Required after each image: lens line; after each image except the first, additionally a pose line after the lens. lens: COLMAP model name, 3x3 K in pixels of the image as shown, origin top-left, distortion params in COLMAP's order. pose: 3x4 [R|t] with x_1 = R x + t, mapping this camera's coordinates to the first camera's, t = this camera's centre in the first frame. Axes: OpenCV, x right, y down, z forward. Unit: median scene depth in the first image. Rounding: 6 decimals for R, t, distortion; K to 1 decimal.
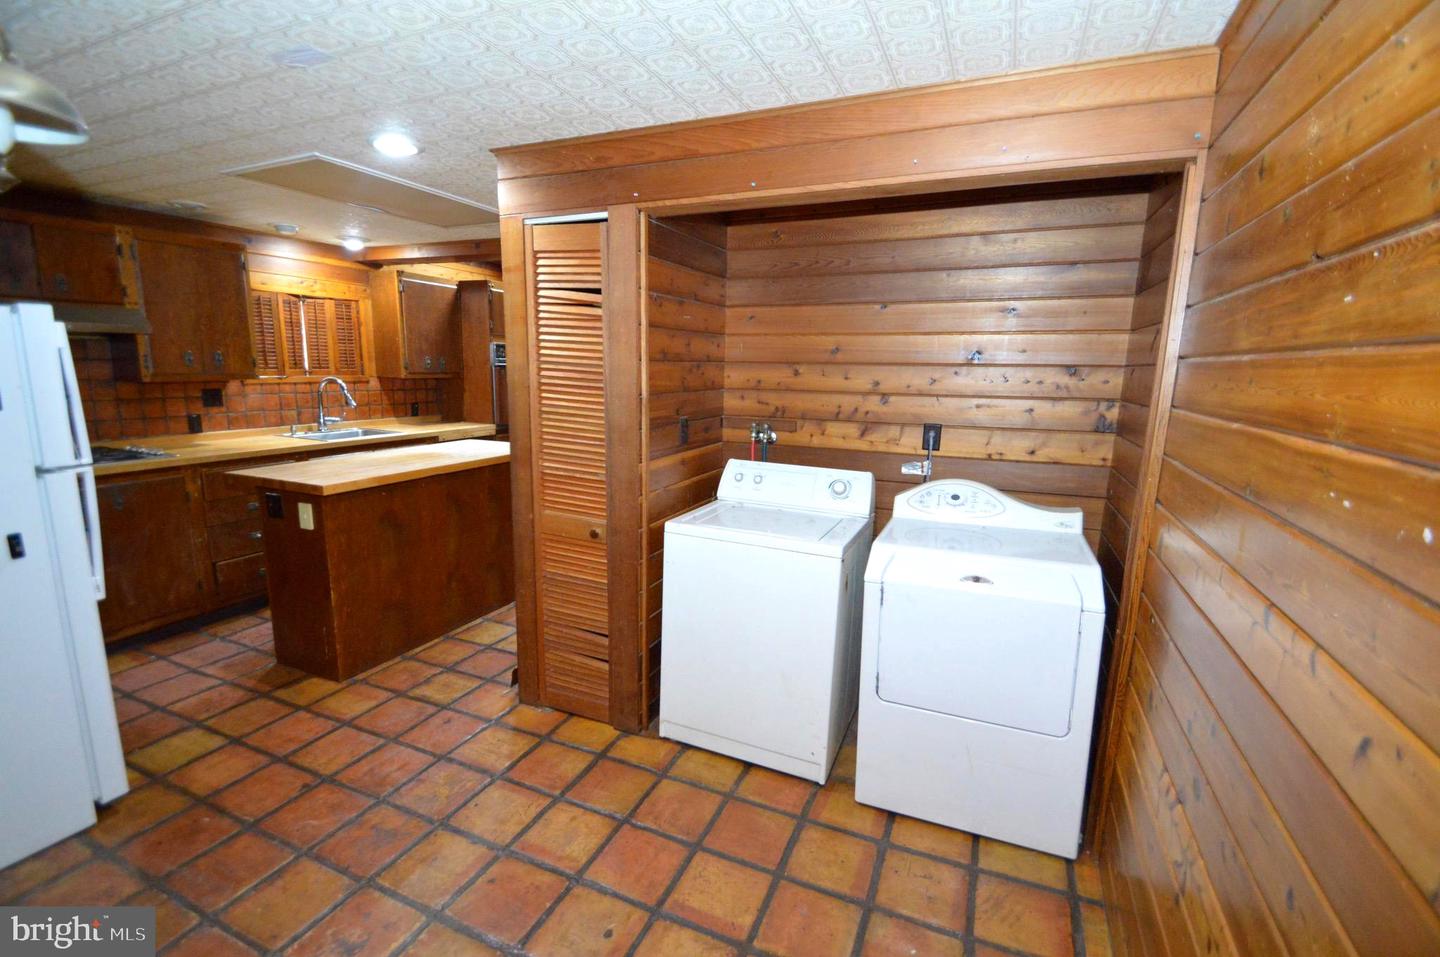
lens RADIAL K [[634.5, 0, 725.5], [0, 634.5, 487.6], [0, 0, 1]] dist [-0.006860, -0.004979]
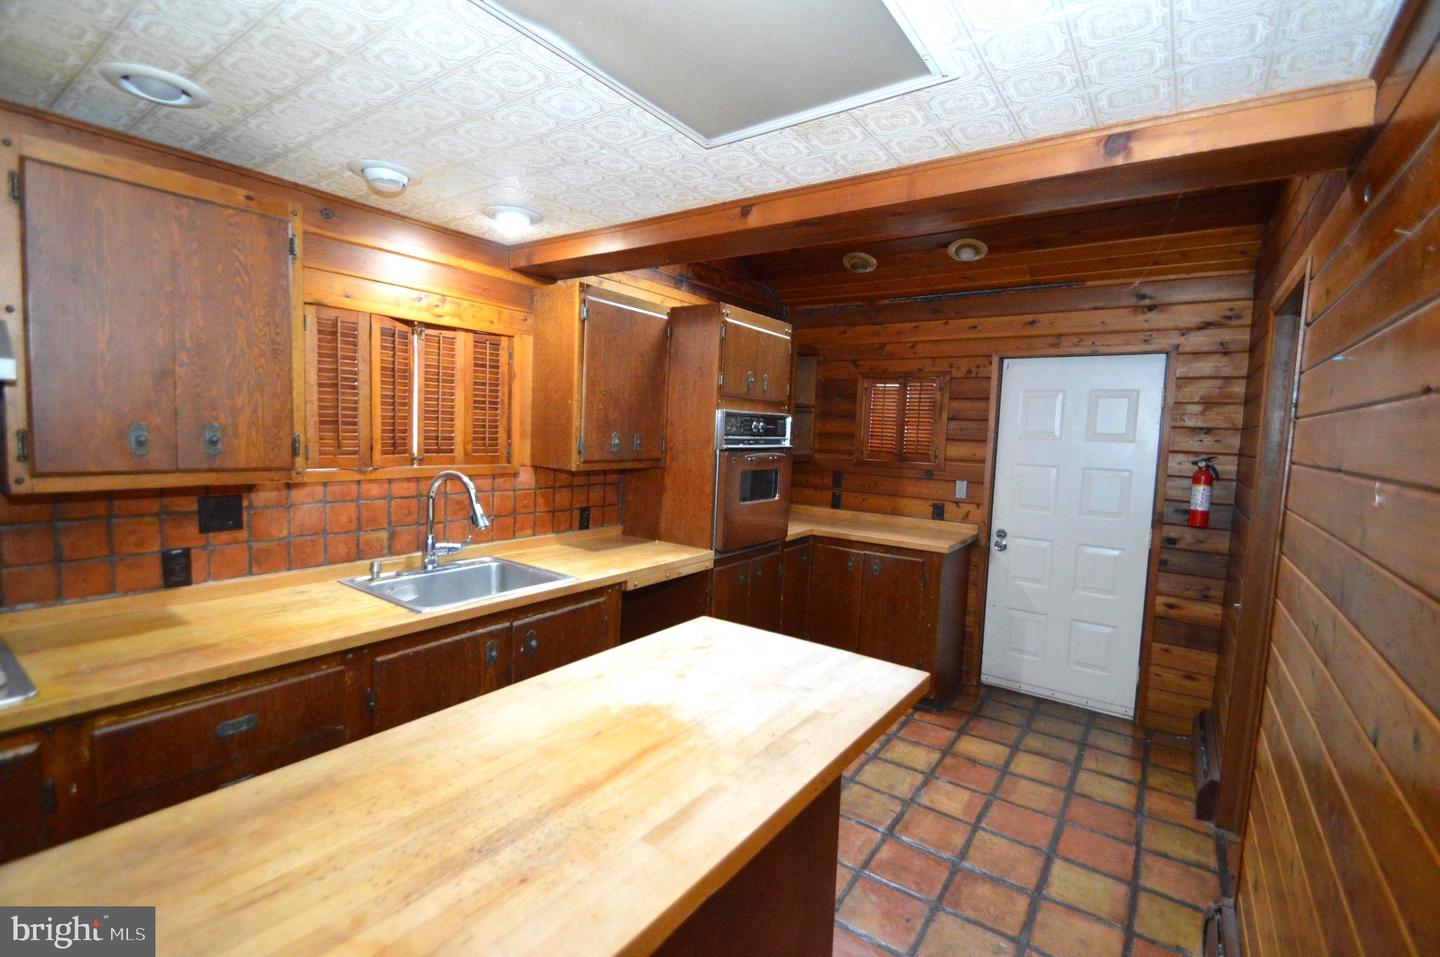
lens RADIAL K [[634.5, 0, 715.0], [0, 634.5, 470.3], [0, 0, 1]] dist [-0.006860, -0.004979]
pose [[0.975475, 0.025495, -0.218630, -0.279261], [-0.054491, 0.990323, -0.127639, -0.114529], [0.213260, 0.136422, 0.967424, 0.510444]]
